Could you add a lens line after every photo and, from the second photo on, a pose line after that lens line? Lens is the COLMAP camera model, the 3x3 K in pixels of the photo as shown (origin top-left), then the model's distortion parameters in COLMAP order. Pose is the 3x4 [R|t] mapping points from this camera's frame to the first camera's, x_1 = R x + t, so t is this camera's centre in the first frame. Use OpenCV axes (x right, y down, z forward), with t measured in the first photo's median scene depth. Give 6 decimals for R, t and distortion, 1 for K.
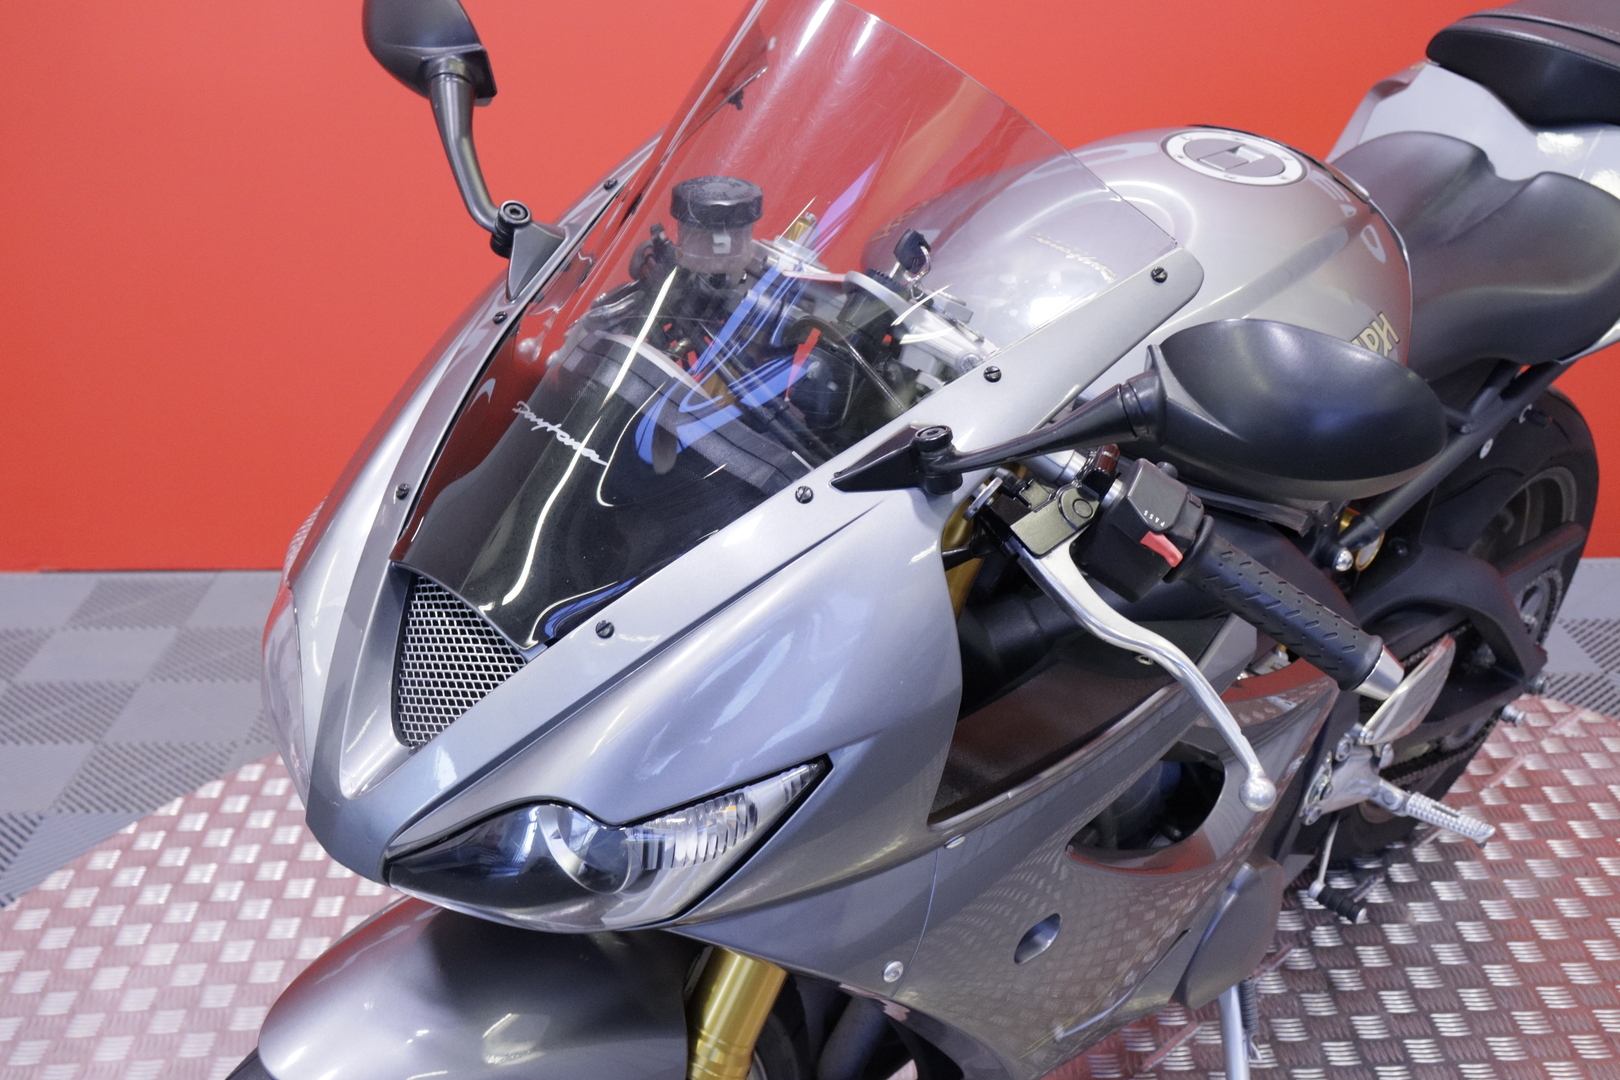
lens RADIAL K [[1979.2, 0, 810.0], [0, 1979.2, 540.0], [0, 0, 1]] dist [-0.006128, -0.002214]
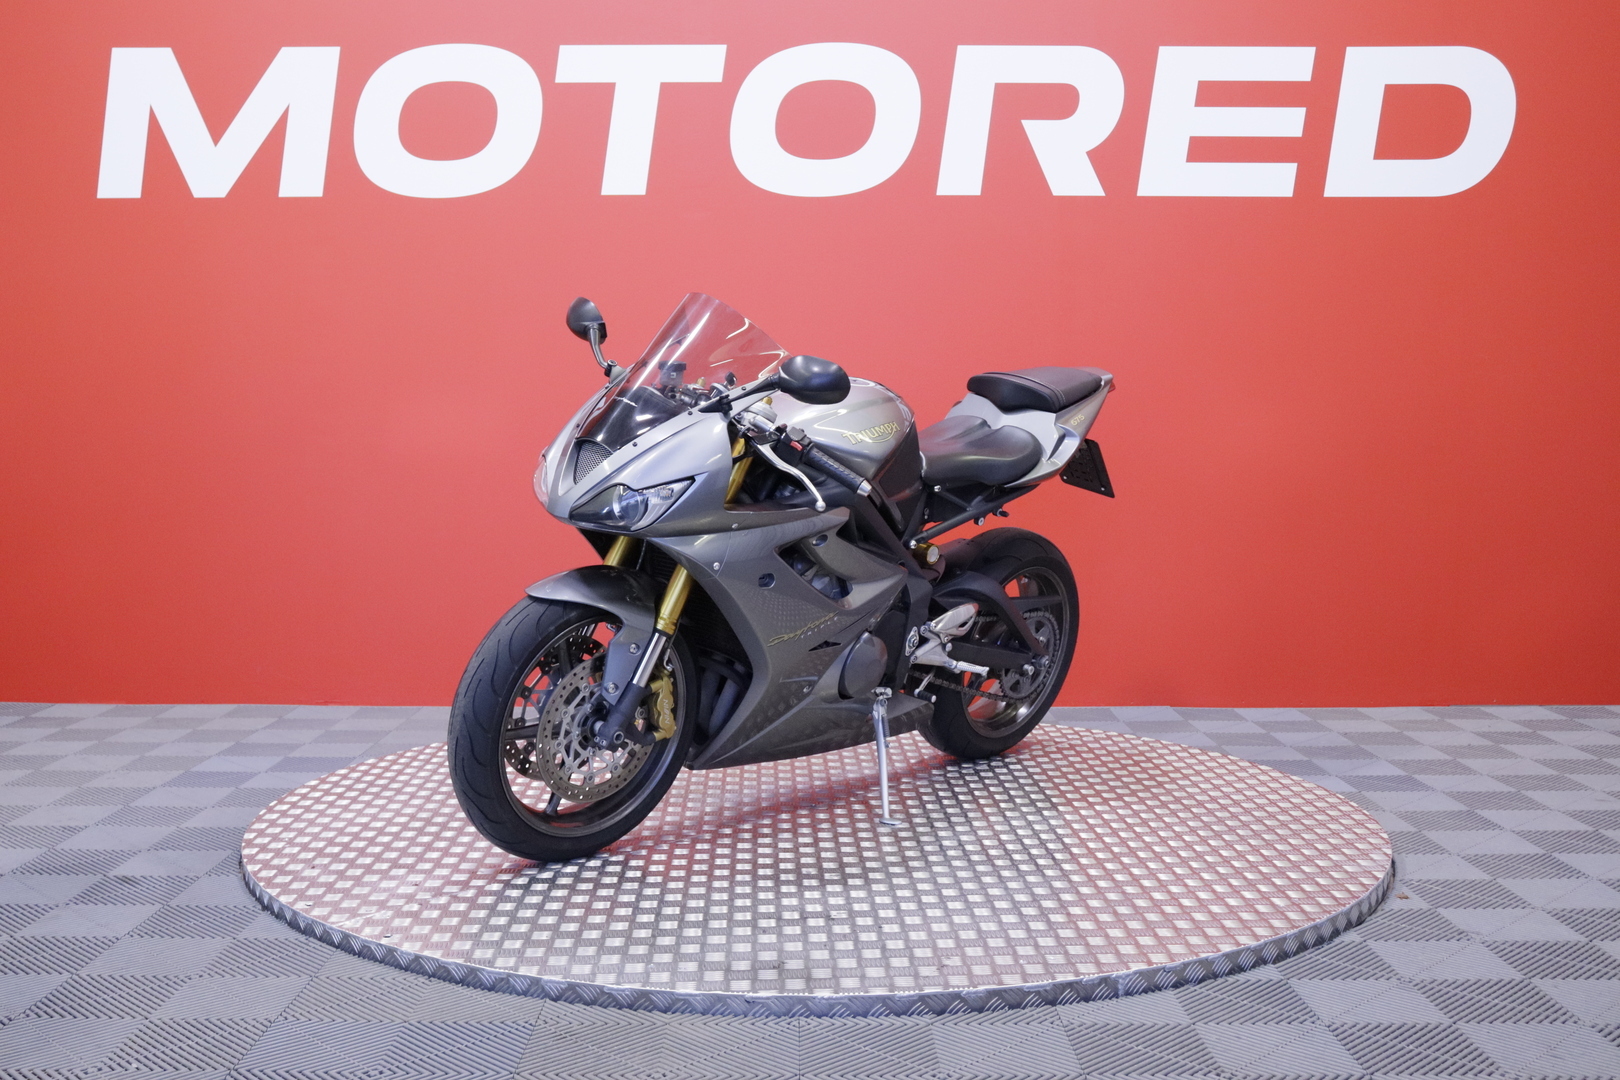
lens RADIAL K [[1679.7, 0, 810.0], [0, 1679.7, 540.0], [0, 0, 1]] dist [-0.002784, 0.004608]
pose [[0.999928, 0.012010, -0.000188, 0.181921], [-0.011495, 0.952297, -0.304957, 0.943885], [-0.003484, 0.304937, 0.952366, -1.552600]]
